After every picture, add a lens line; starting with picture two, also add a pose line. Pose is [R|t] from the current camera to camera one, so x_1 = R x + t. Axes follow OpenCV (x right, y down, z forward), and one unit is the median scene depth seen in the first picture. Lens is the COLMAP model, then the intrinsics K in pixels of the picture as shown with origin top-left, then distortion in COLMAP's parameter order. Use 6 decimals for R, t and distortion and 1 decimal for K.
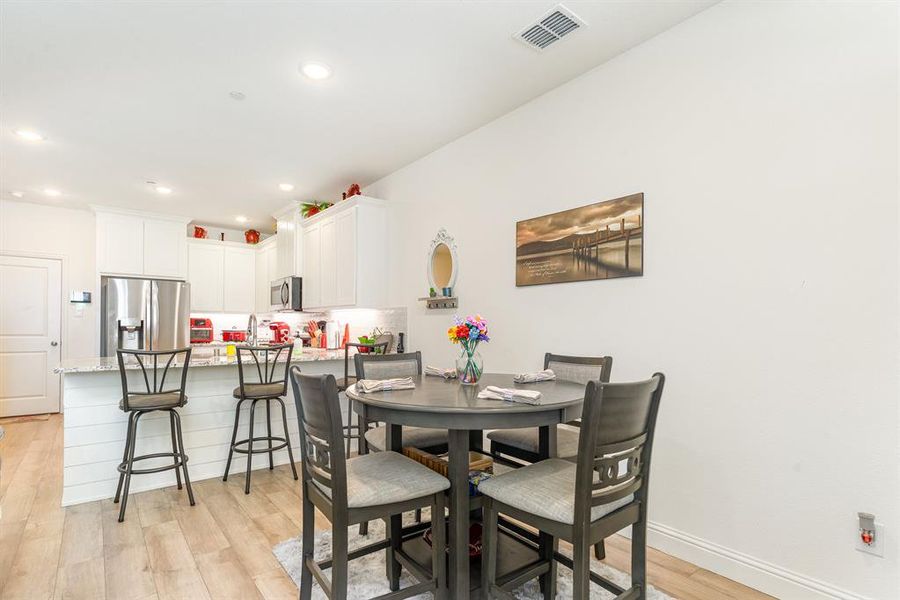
lens RADIAL K [[439.2, 0, 438.2], [0, 439.2, 327.4], [0, 0, 1]] dist [0.002327, -0.000060]
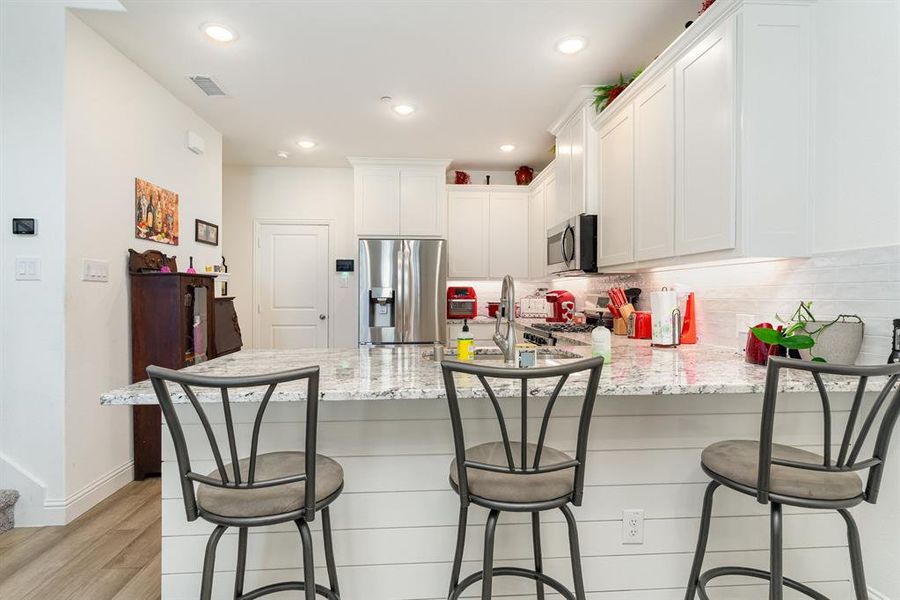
lens RADIAL K [[439.2, 0, 448.3], [0, 439.2, 295.1], [0, 0, 1]] dist [0.002327, -0.000060]
pose [[0.827570, -0.004830, -0.561342, -0.160476], [0.004216, 0.999988, -0.002389, -0.006111], [0.561347, -0.000389, 0.827581, 0.443153]]
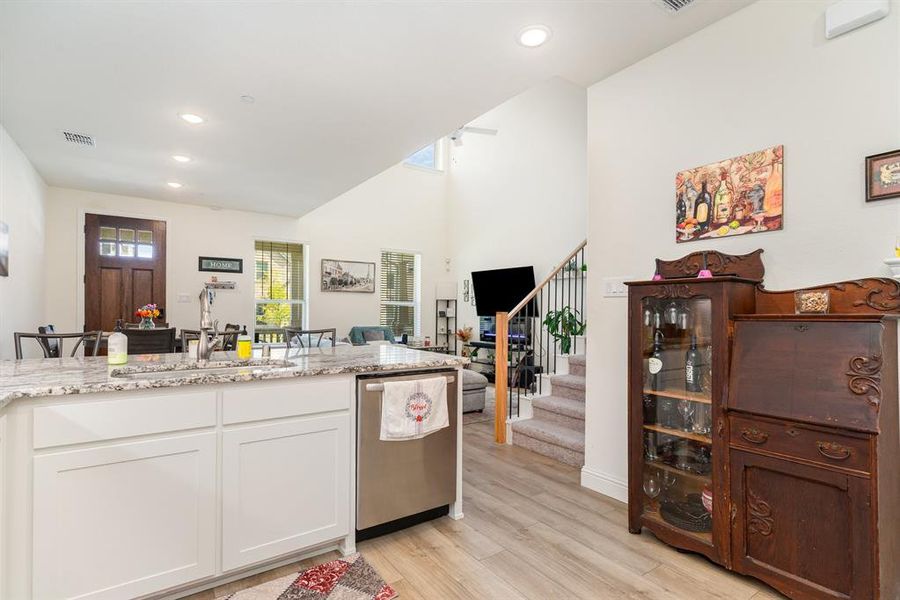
lens RADIAL K [[439.2, 0, 433.9], [0, 439.2, 307.6], [0, 0, 1]] dist [0.002327, -0.000060]
pose [[-0.996993, -0.009545, 0.076900, -0.583015], [-0.010000, 0.999935, -0.005544, -0.005893], [-0.076842, -0.006296, -0.997023, 1.195285]]
